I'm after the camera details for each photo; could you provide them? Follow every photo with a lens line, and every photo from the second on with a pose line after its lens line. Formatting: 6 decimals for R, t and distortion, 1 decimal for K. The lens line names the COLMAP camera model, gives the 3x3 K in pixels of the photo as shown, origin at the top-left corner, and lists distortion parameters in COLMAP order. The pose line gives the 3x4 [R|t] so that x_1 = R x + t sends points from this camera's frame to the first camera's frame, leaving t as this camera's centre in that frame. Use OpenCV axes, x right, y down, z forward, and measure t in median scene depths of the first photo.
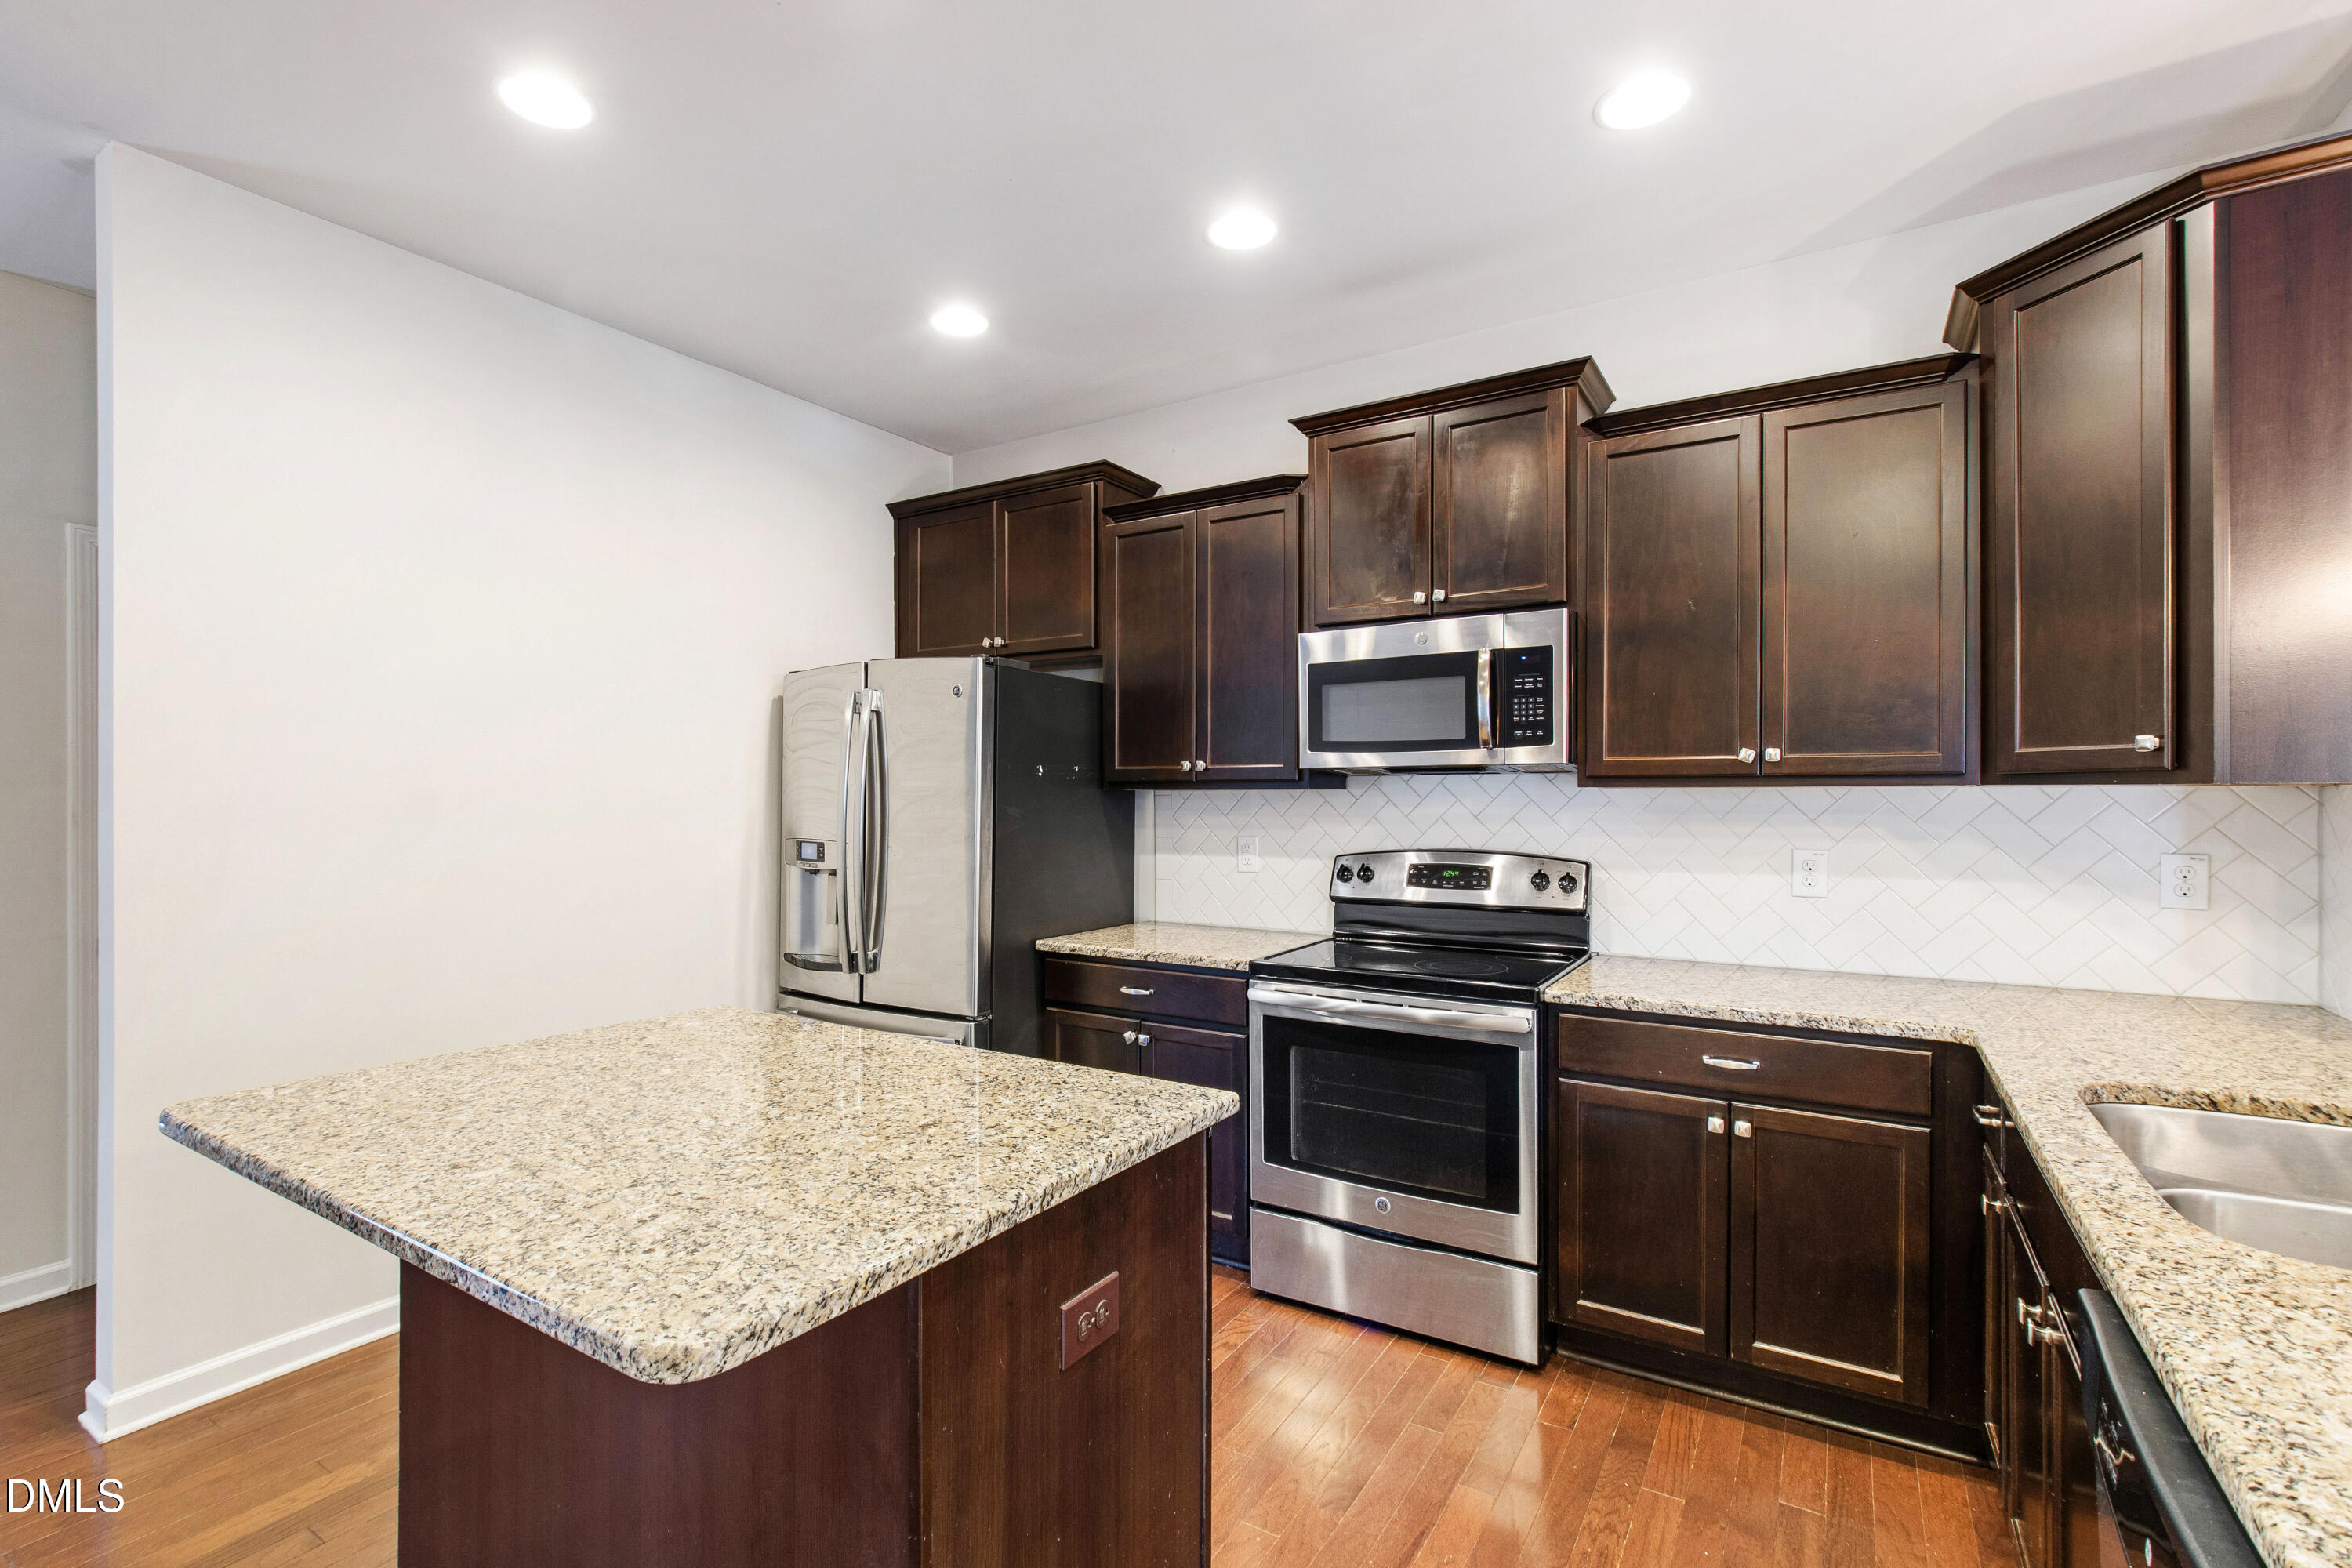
lens RADIAL K [[1050.1, 0, 1147.5], [0, 1050.1, 800.3], [0, 0, 1]] dist [0.002340, -0.001538]
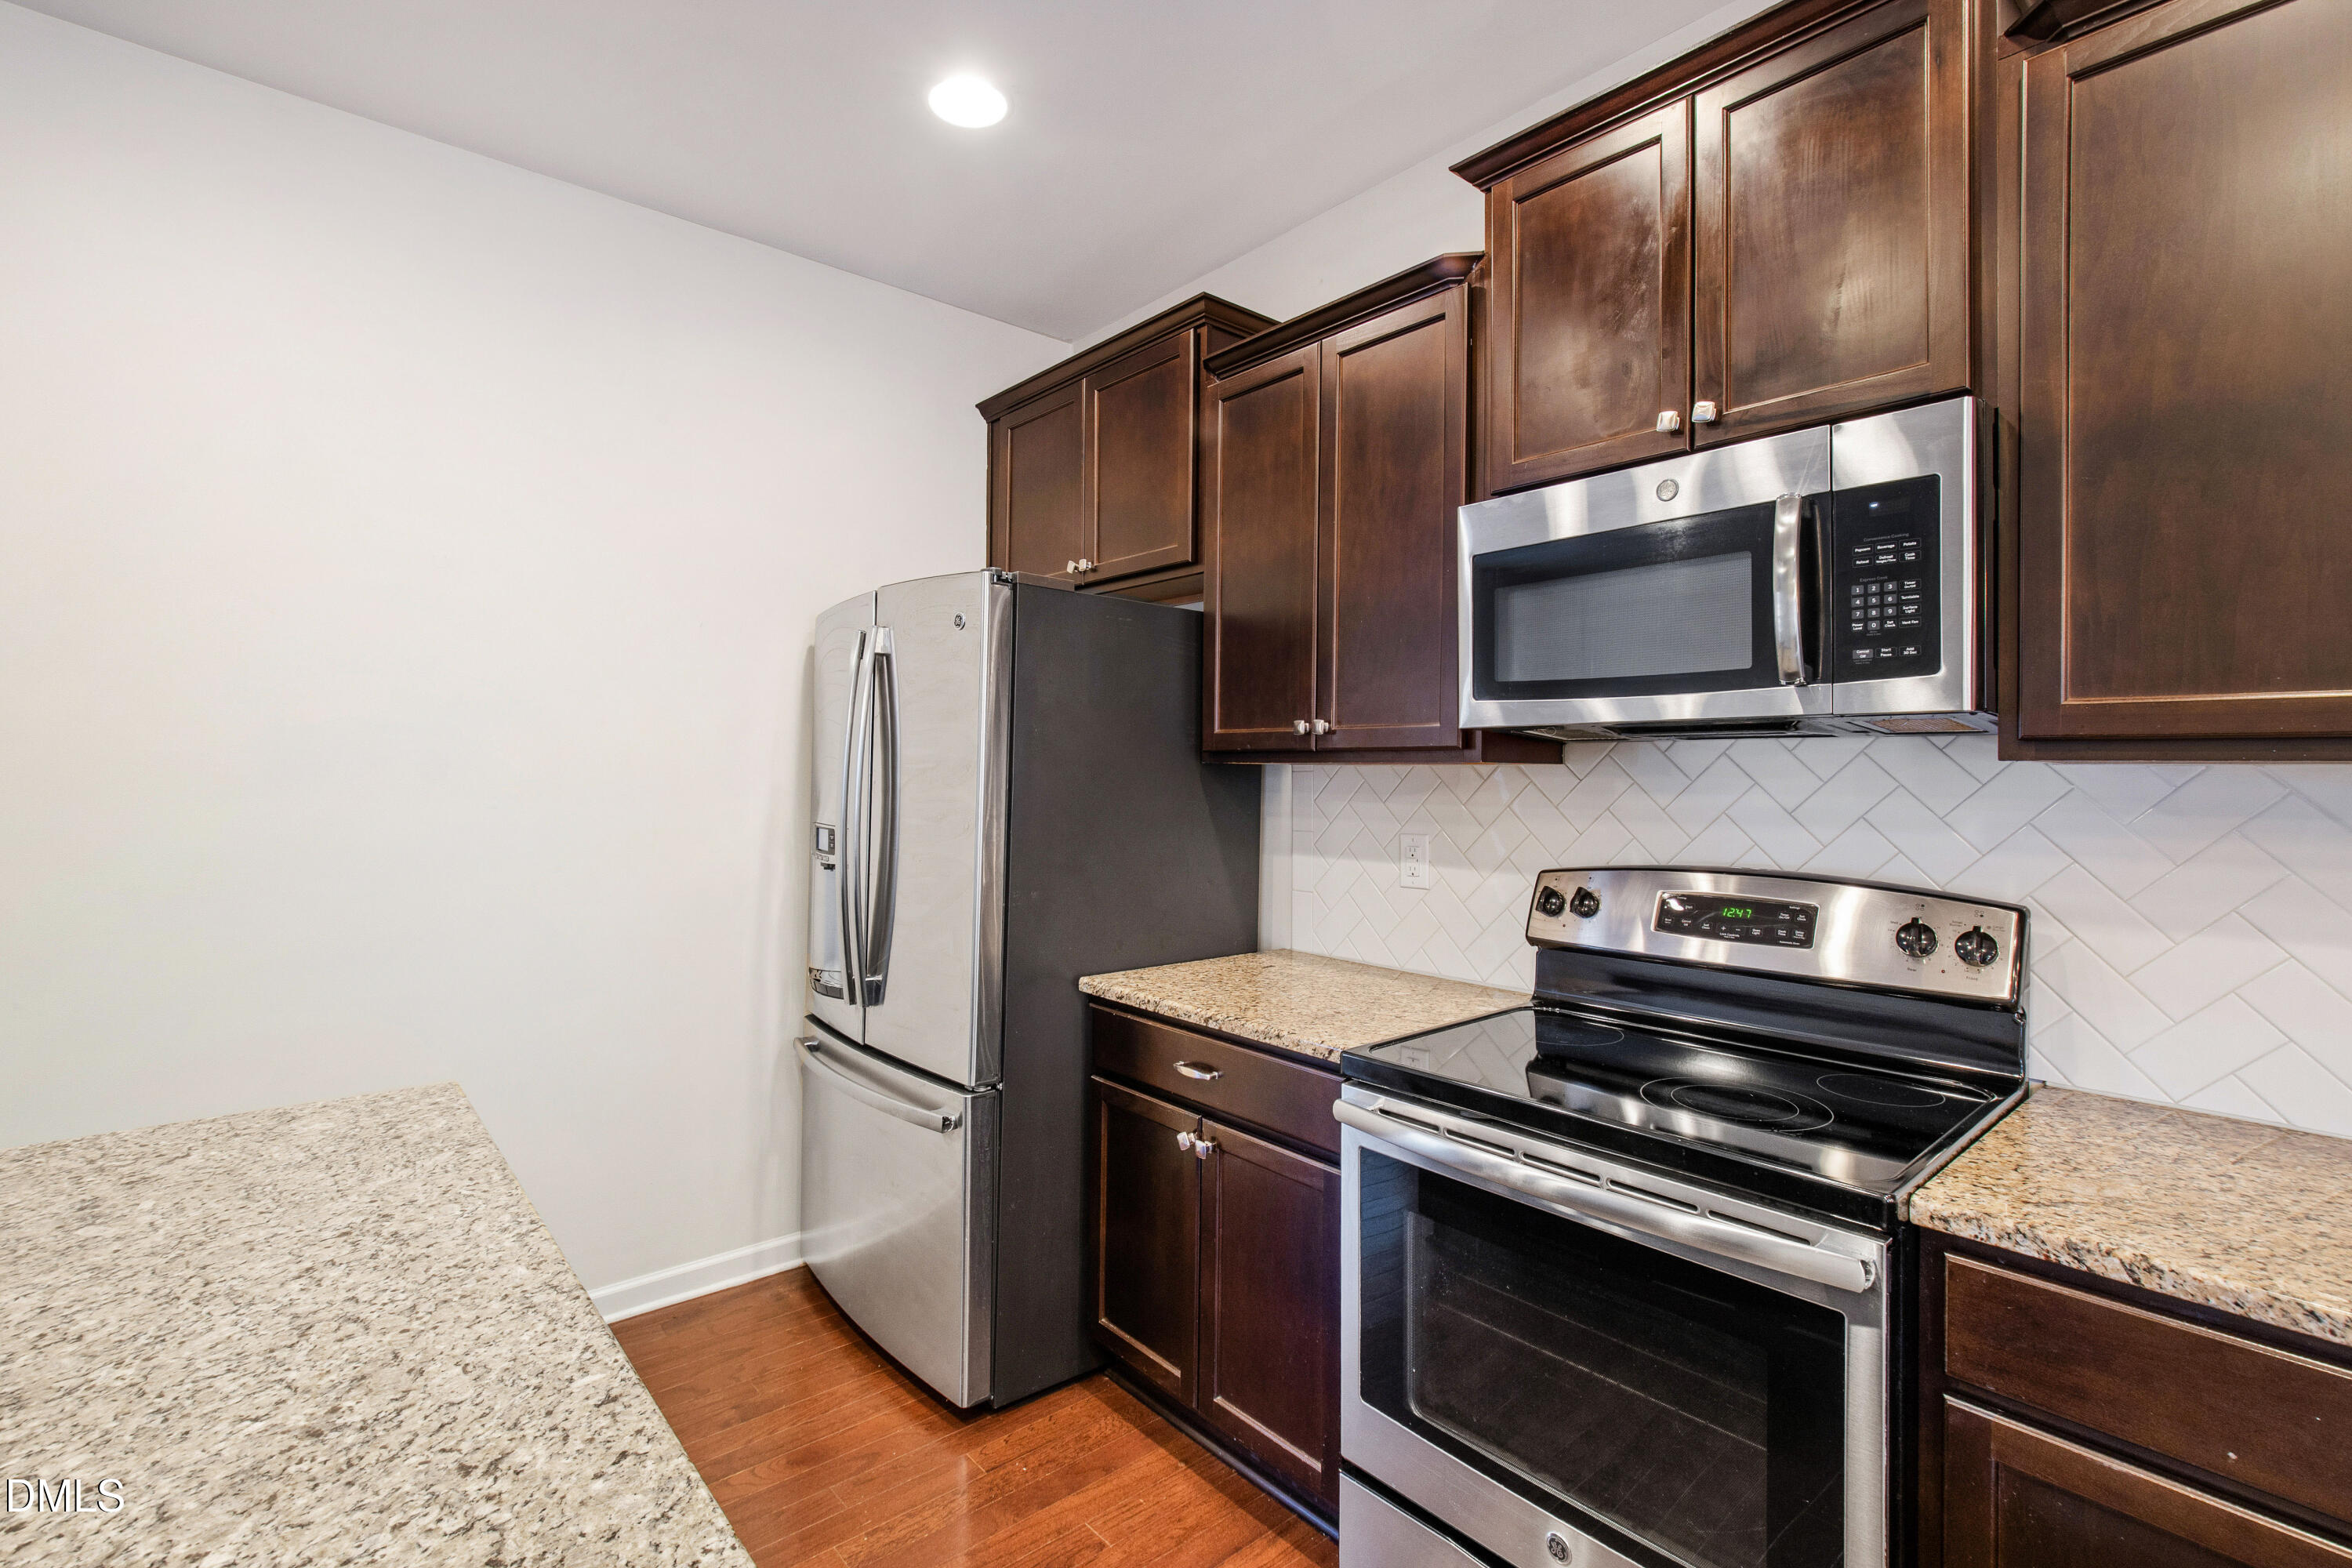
lens RADIAL K [[1050.1, 0, 1166.7], [0, 1050.1, 768.0], [0, 0, 1]] dist [0.002340, -0.001538]
pose [[0.958770, 0.007216, -0.284090, 0.165265], [-0.009893, 0.999919, -0.007989, -0.001020], [0.284009, 0.010470, 0.958764, 0.391950]]
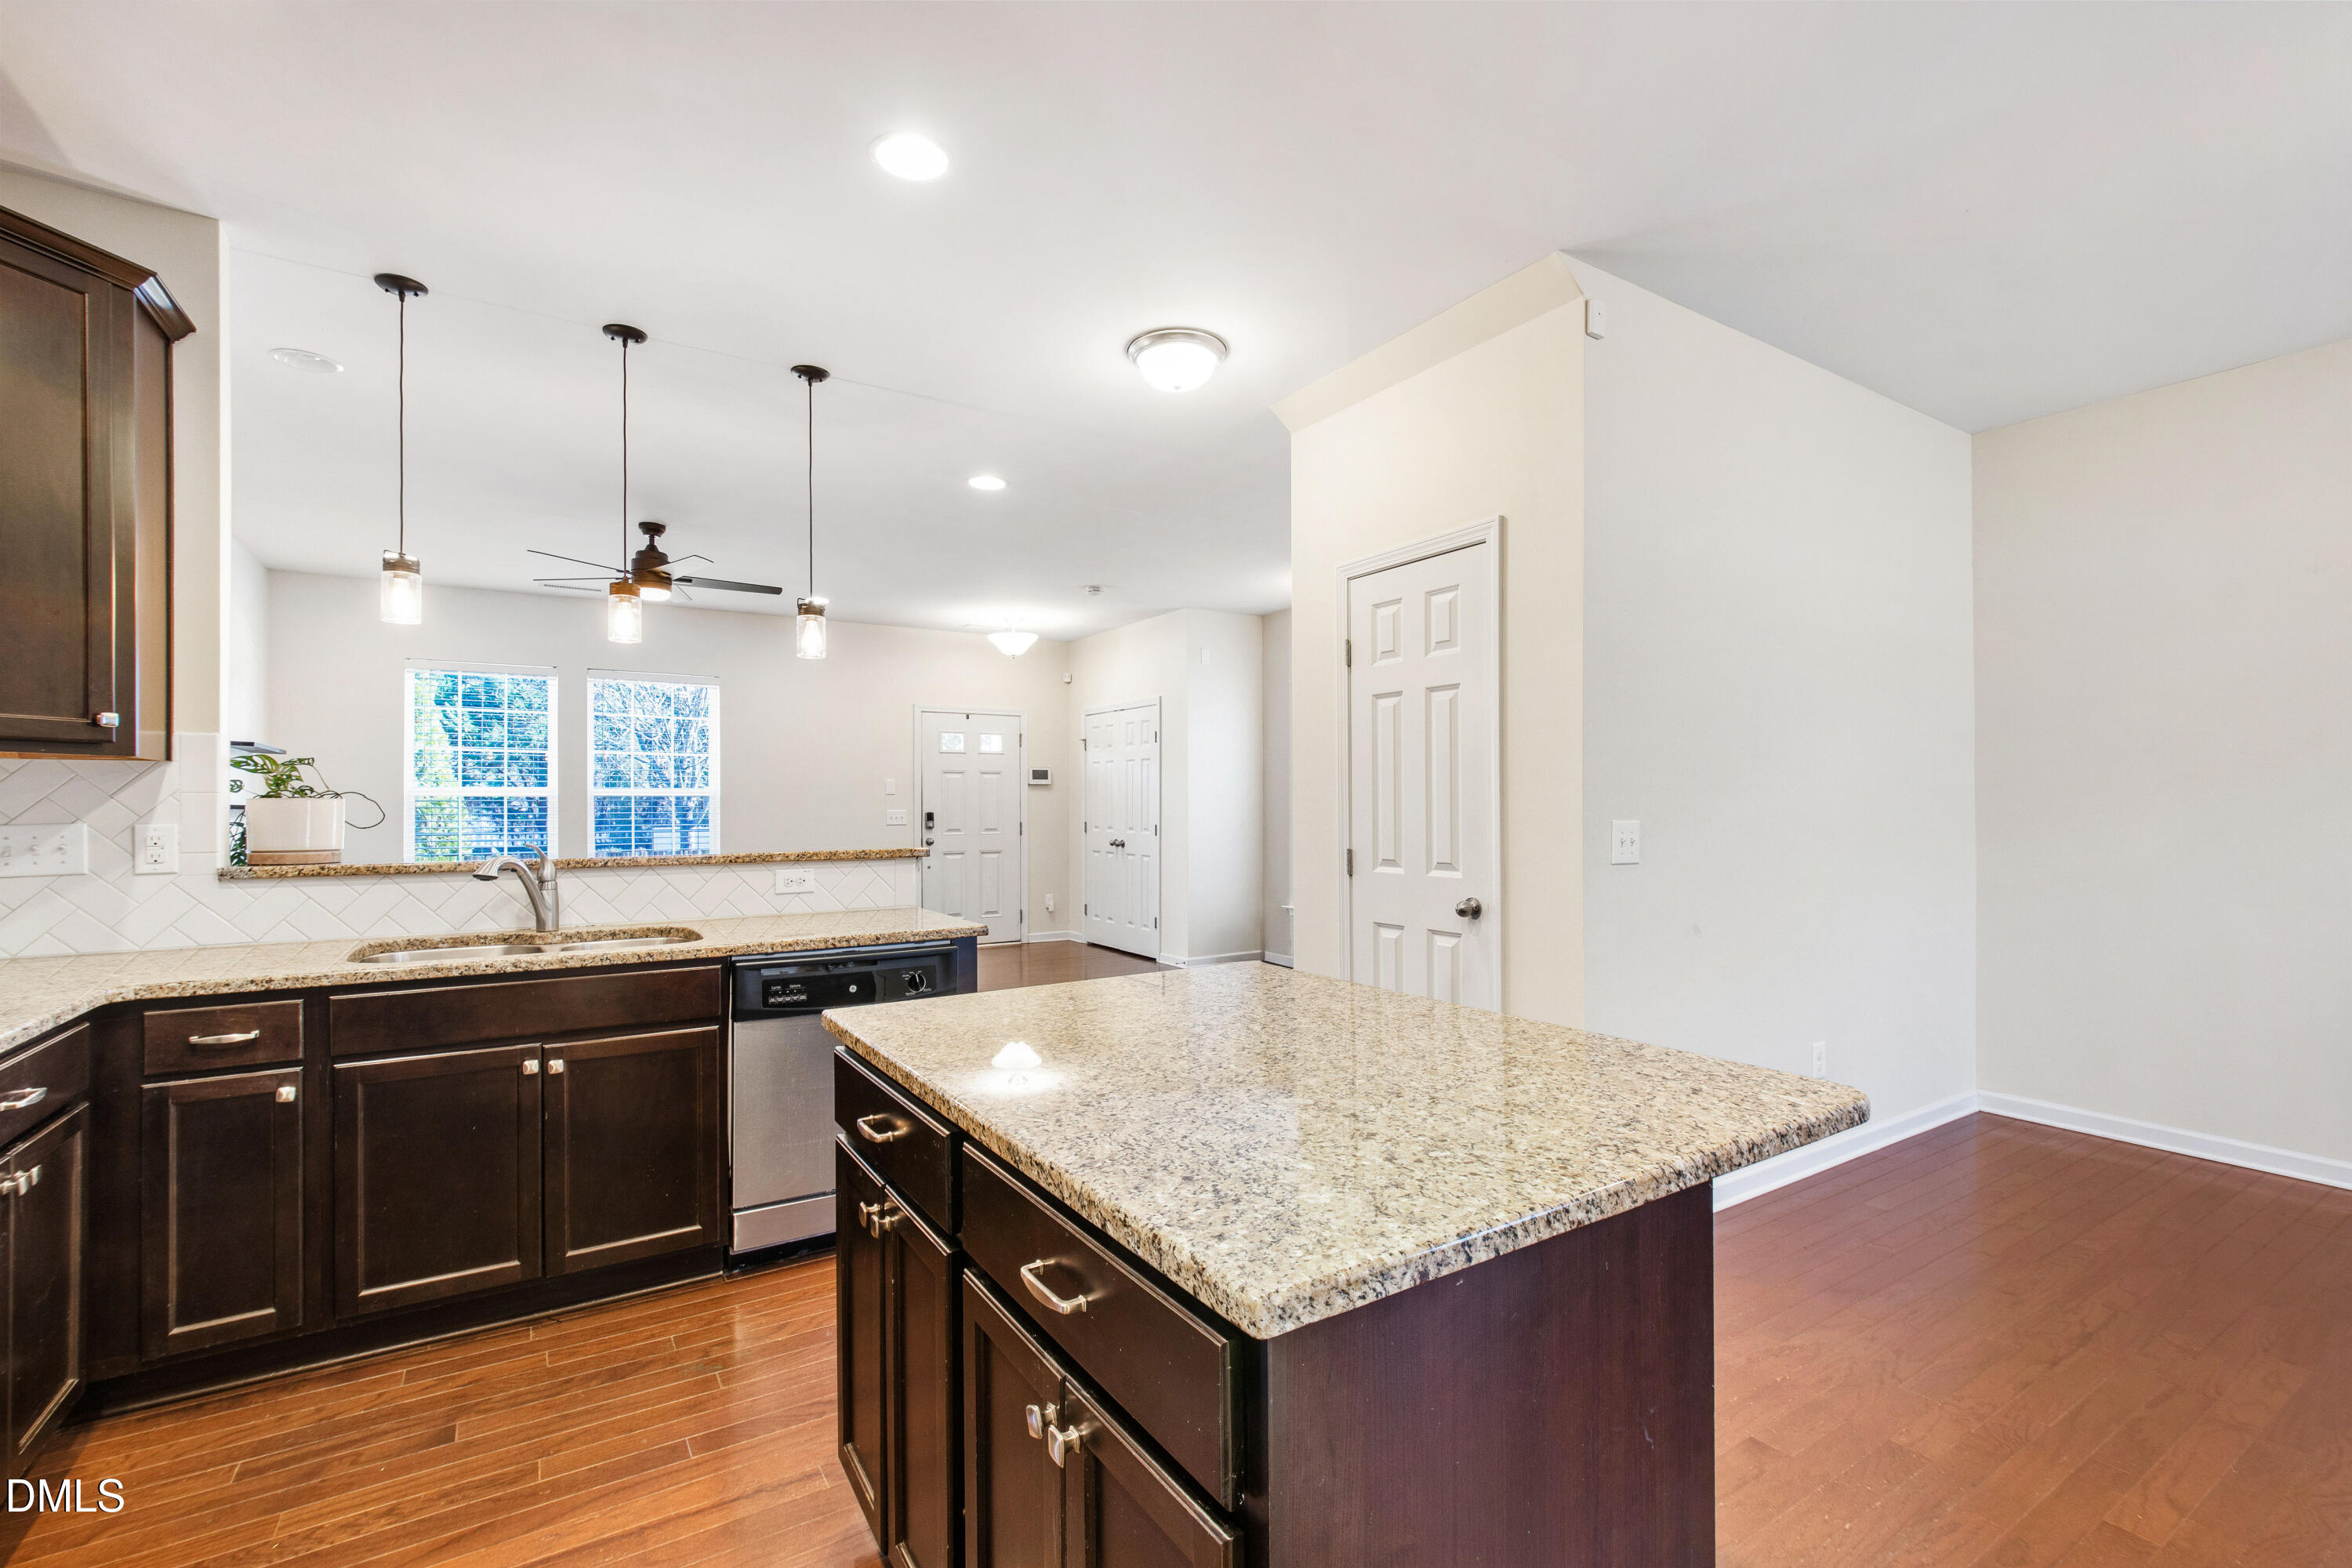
lens RADIAL K [[1050.1, 0, 1186.7], [0, 1050.1, 796.2], [0, 0, 1]] dist [0.002340, -0.001538]
pose [[-0.913002, 0.007269, 0.407891, -0.412064], [0.006194, 0.999973, -0.003954, 0.029516], [-0.407909, -0.001084, -0.913022, 1.043344]]
